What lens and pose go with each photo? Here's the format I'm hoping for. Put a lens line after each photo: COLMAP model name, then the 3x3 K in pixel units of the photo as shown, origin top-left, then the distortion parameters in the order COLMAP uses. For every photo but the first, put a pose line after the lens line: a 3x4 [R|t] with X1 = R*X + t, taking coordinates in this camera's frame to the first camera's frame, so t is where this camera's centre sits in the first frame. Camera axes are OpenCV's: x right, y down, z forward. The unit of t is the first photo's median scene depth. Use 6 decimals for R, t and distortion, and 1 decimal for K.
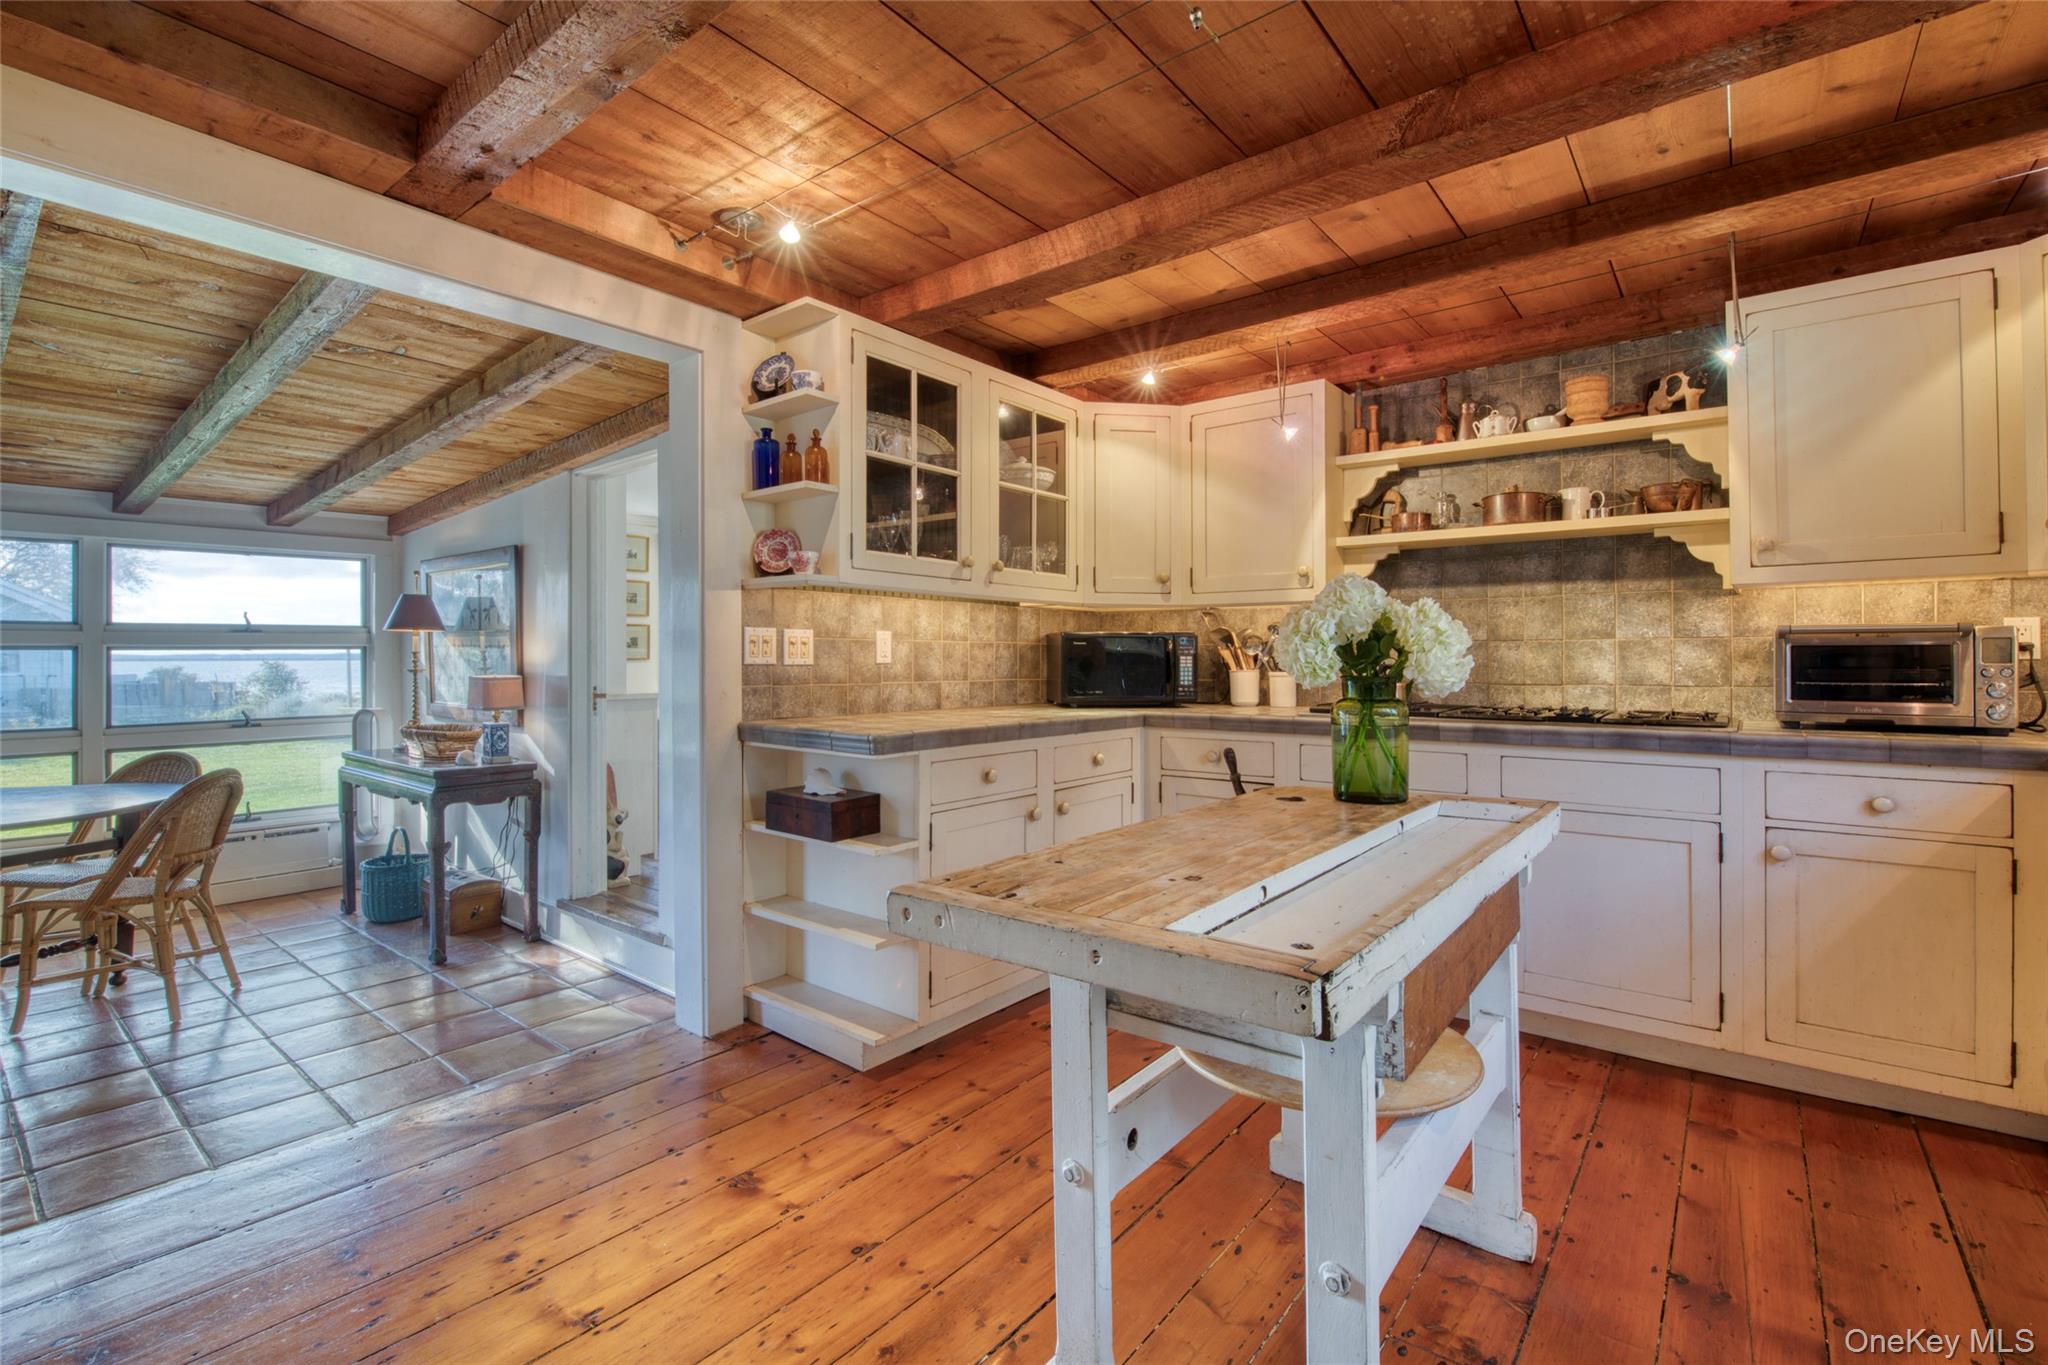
lens RADIAL K [[917.0, 0, 1023.4], [0, 917.0, 663.5], [0, 0, 1]] dist [-0.003055, -0.000193]
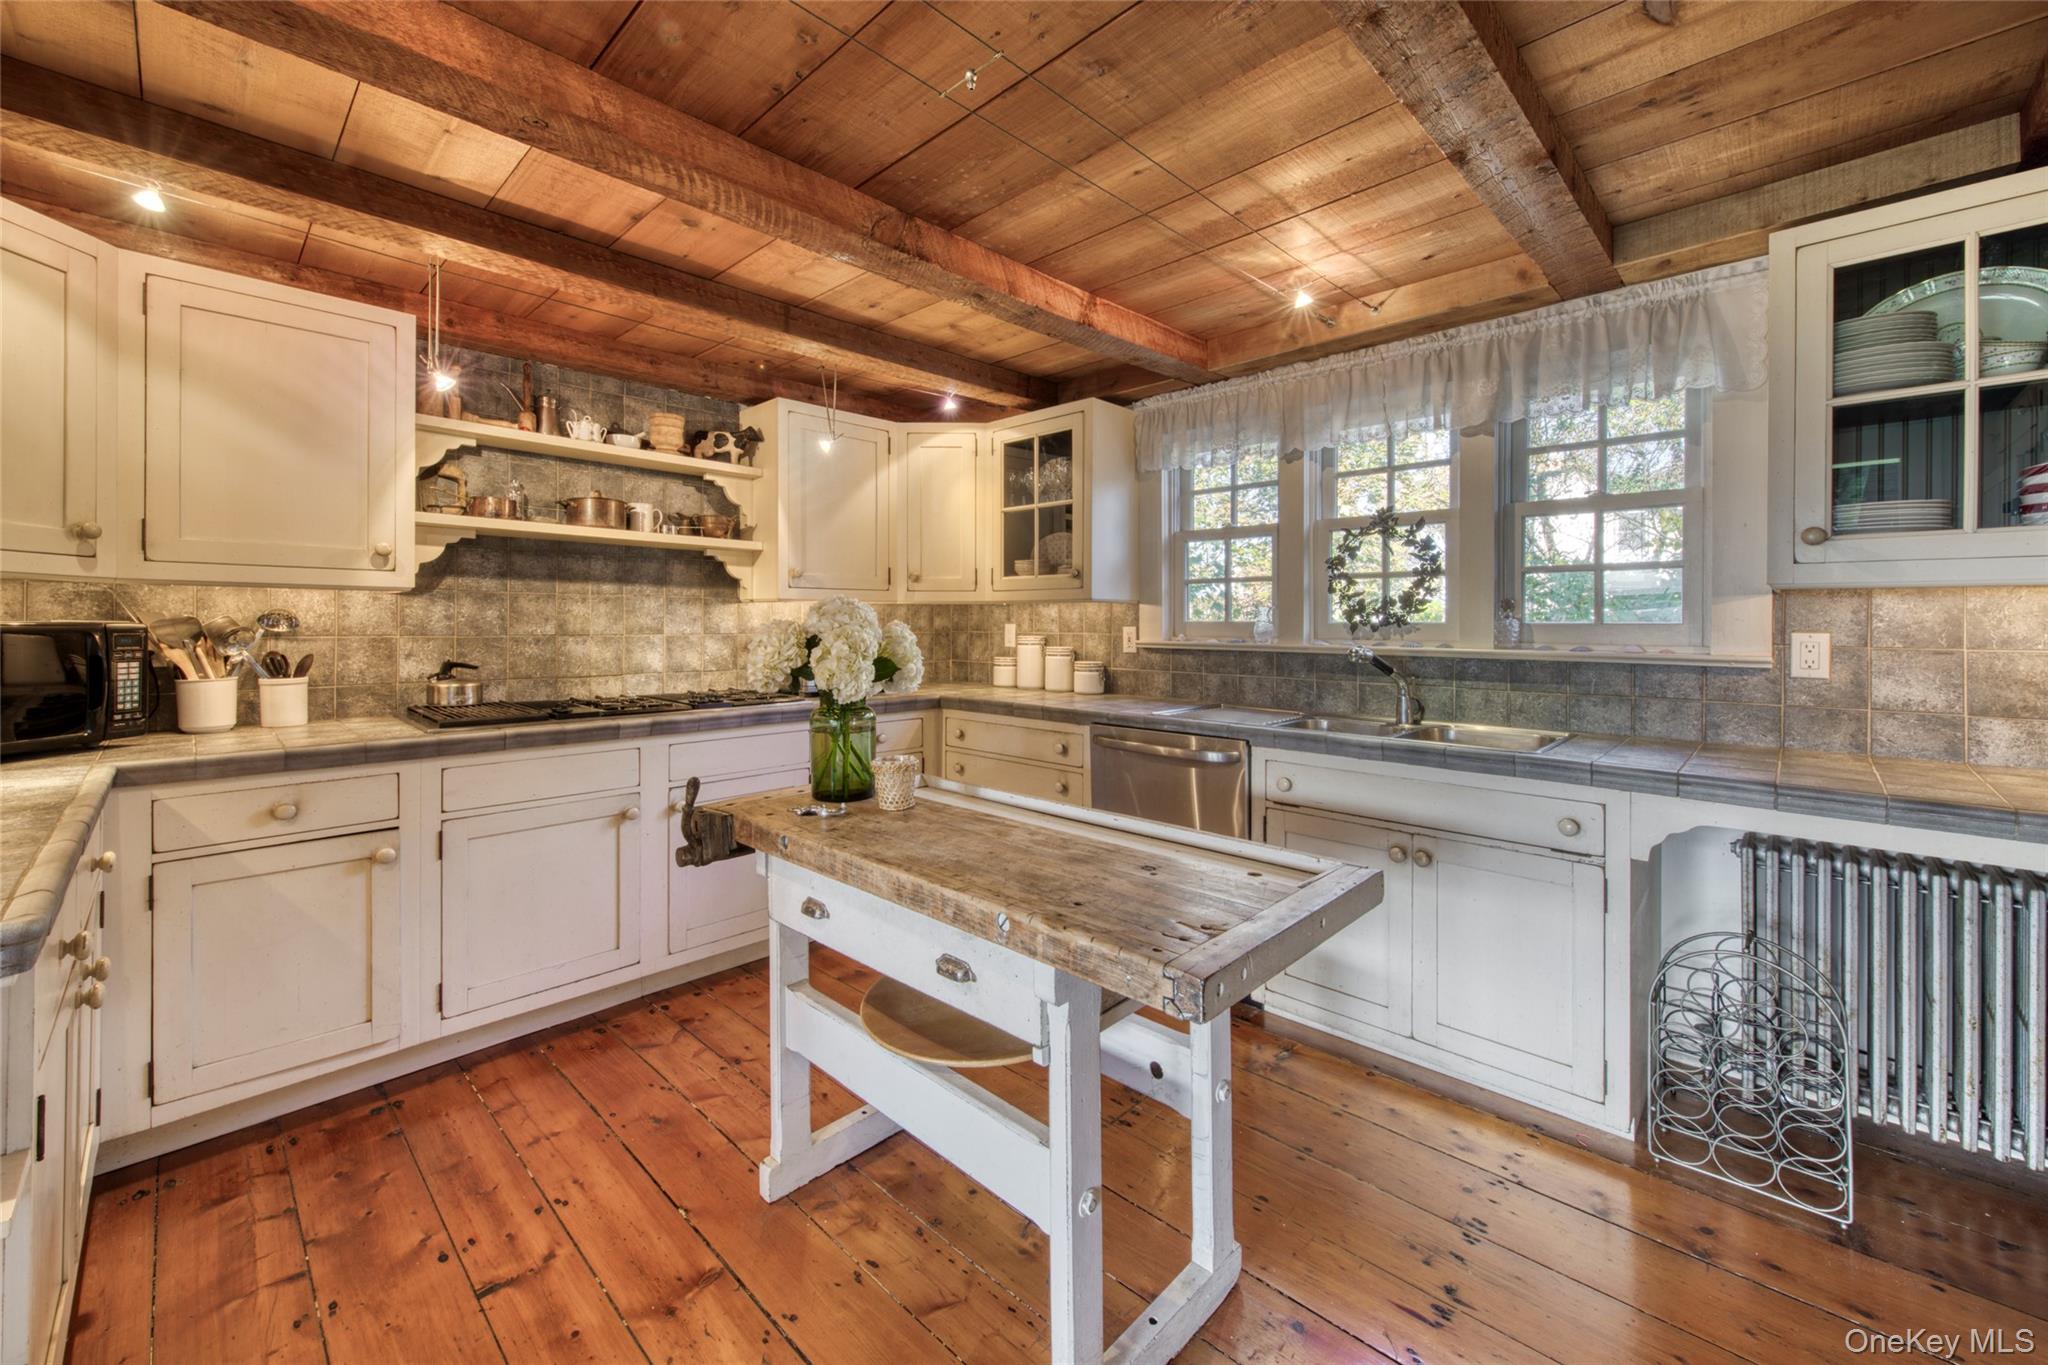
lens RADIAL K [[814.7, 0, 1020.8], [0, 814.7, 626.3], [0, 0, 1]] dist [0.000735, 0.000076]
pose [[0.094238, -0.001448, 0.995549, -0.368901], [0.001830, 0.999998, 0.001281, -0.037512], [-0.995548, 0.001701, 0.094240, 0.428016]]
